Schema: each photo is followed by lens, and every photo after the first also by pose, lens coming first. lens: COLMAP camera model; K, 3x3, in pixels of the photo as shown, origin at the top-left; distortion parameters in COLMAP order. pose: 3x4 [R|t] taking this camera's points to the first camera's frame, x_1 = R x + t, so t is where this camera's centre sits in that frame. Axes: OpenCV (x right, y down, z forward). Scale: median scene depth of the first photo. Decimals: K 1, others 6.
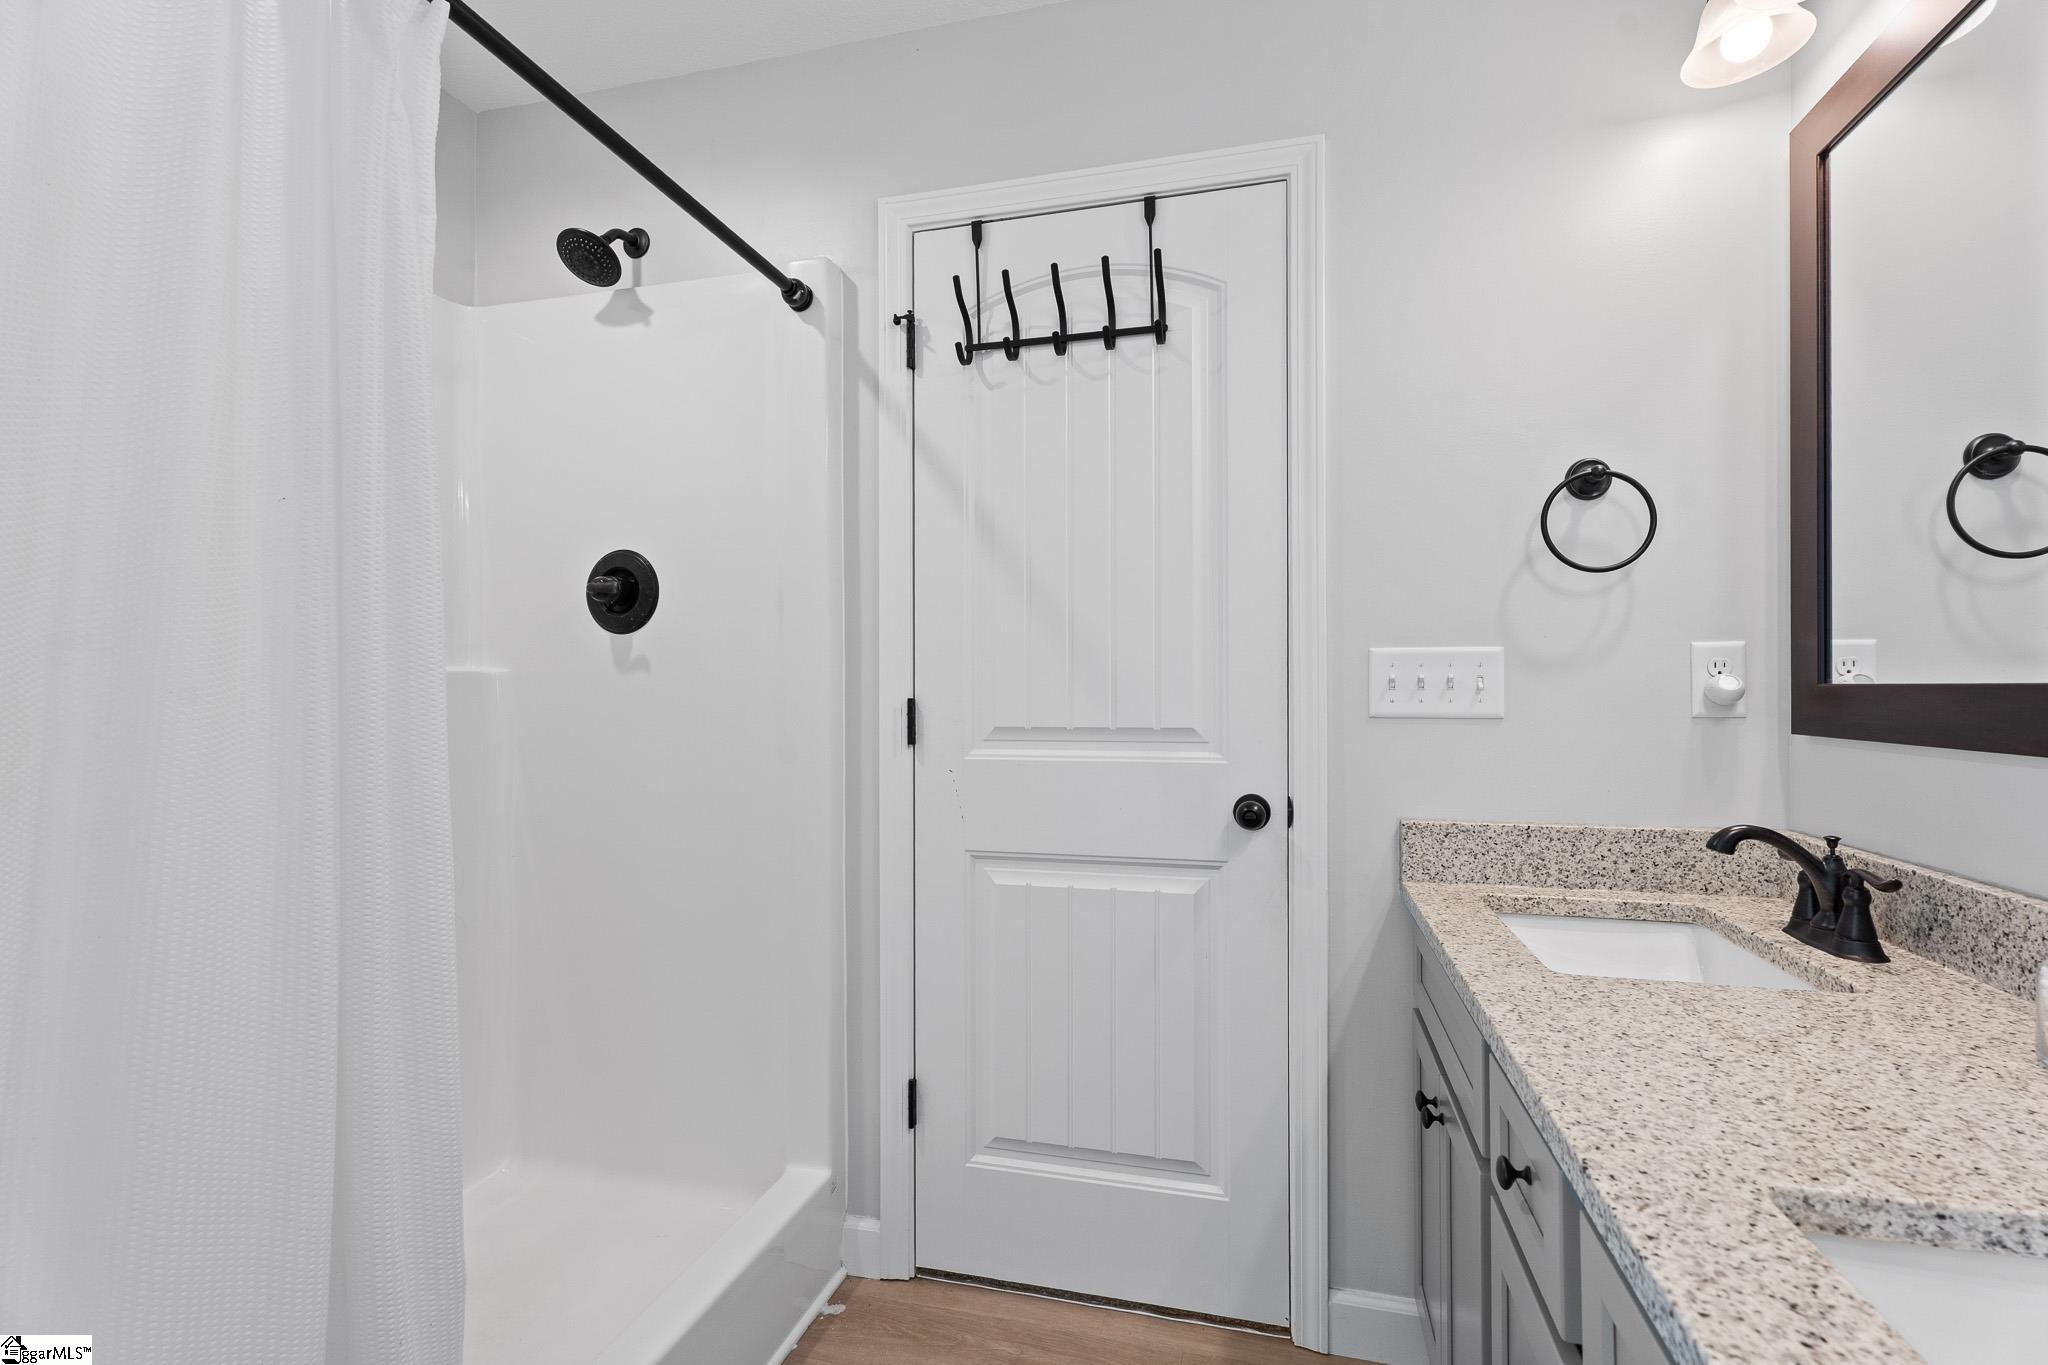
lens RADIAL K [[942.3, 0, 1040.1], [0, 942.3, 695.7], [0, 0, 1]] dist [0.015051, -0.000156]
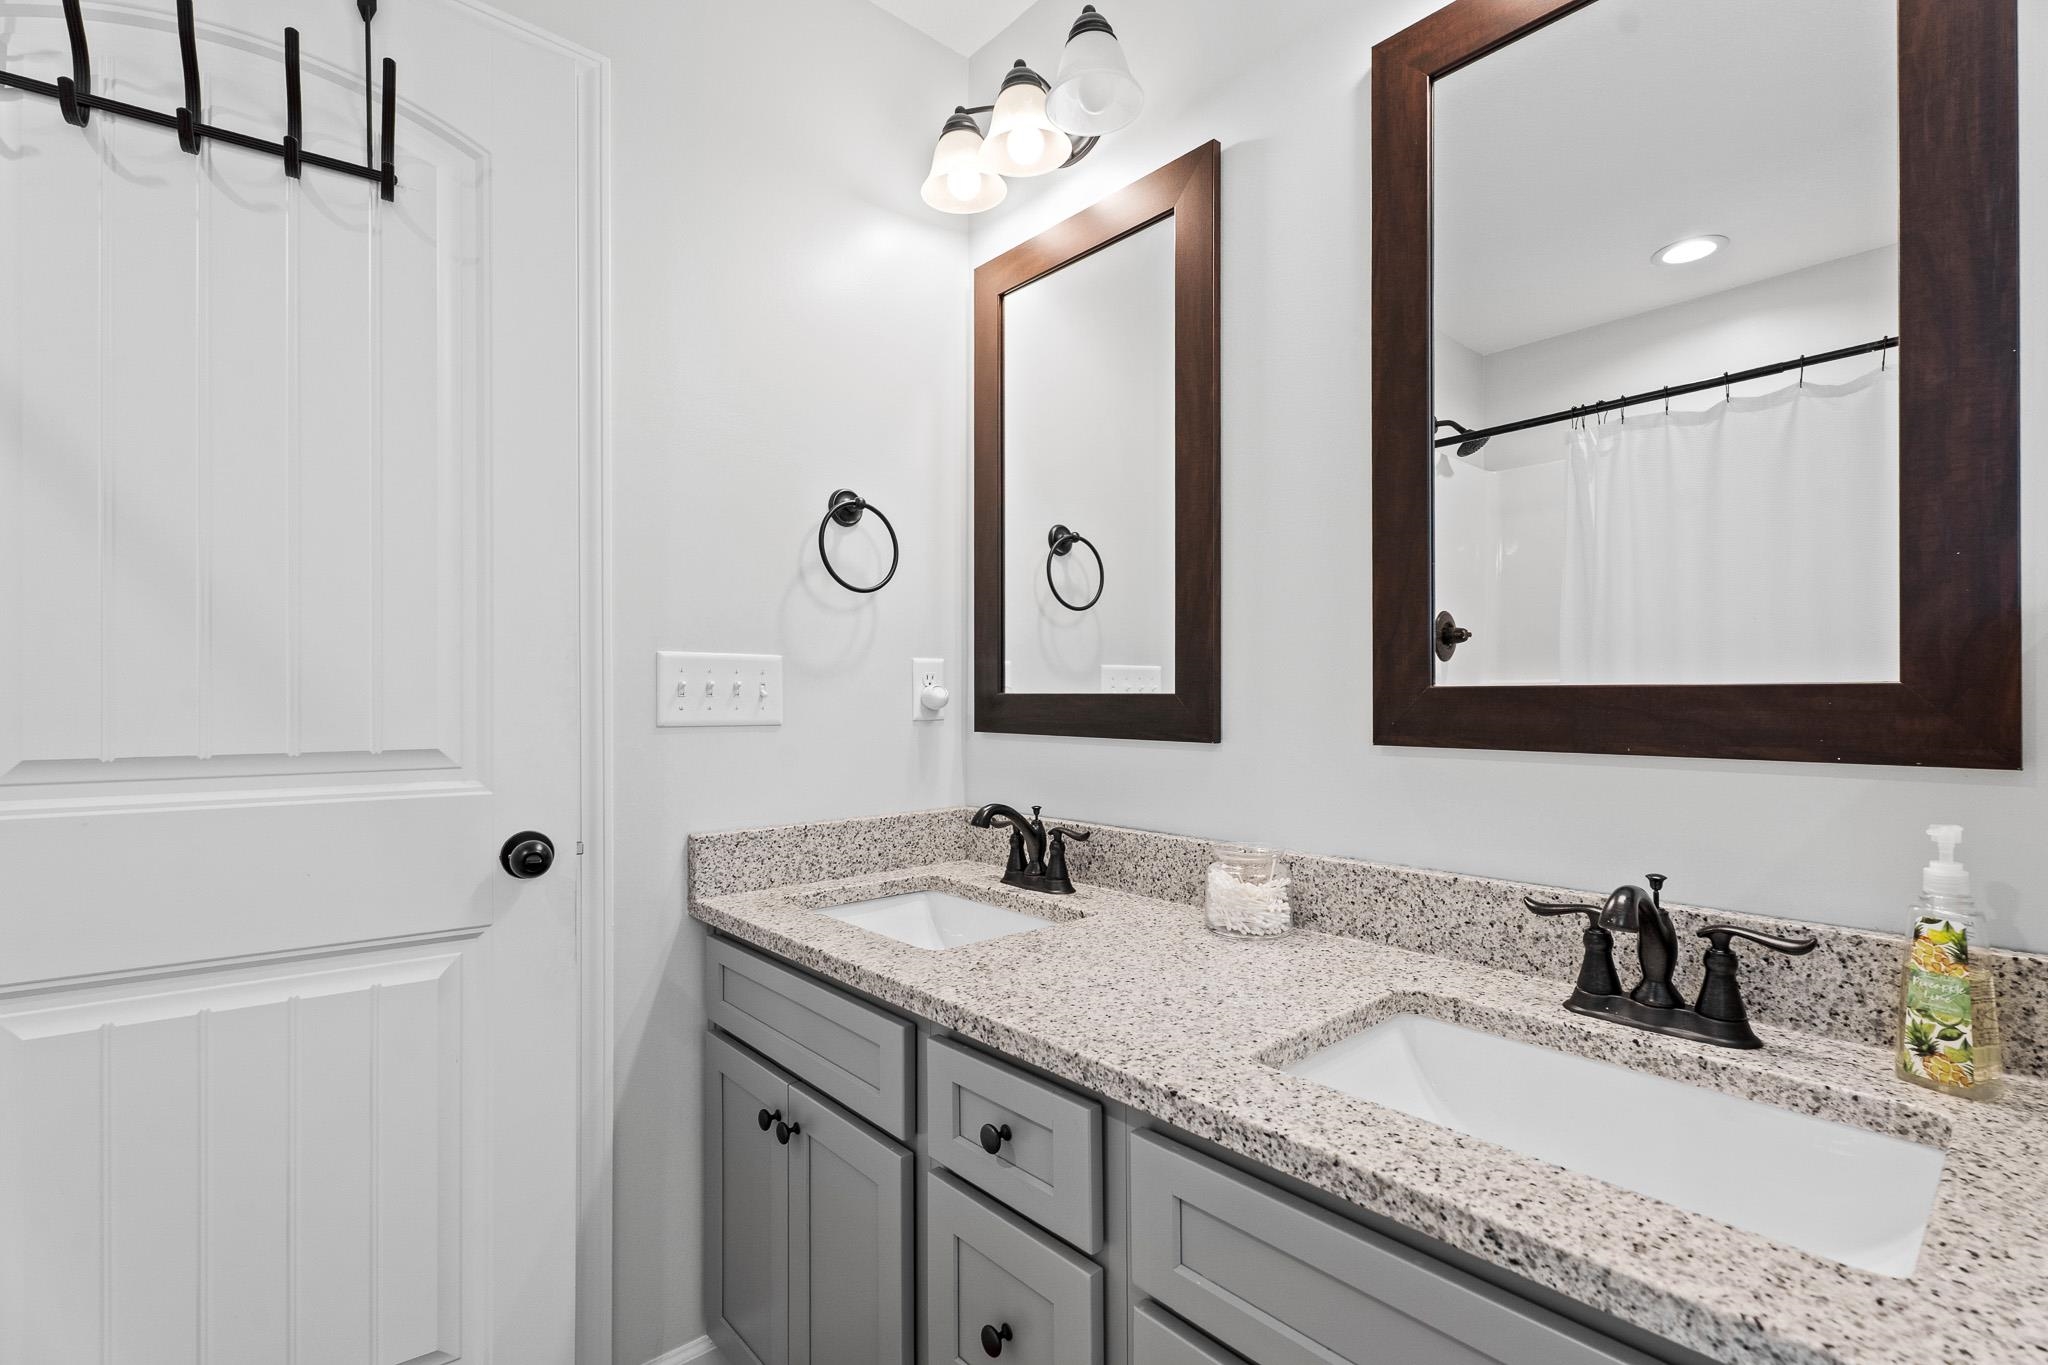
lens RADIAL K [[942.3, 0, 1040.1], [0, 942.3, 695.7], [0, 0, 1]] dist [0.015051, -0.000156]
pose [[0.548631, 0.005313, 0.836048, -0.237794], [0.001349, 0.999973, -0.007240, 0.000228], [-0.836064, 0.005100, 0.548609, 0.215270]]
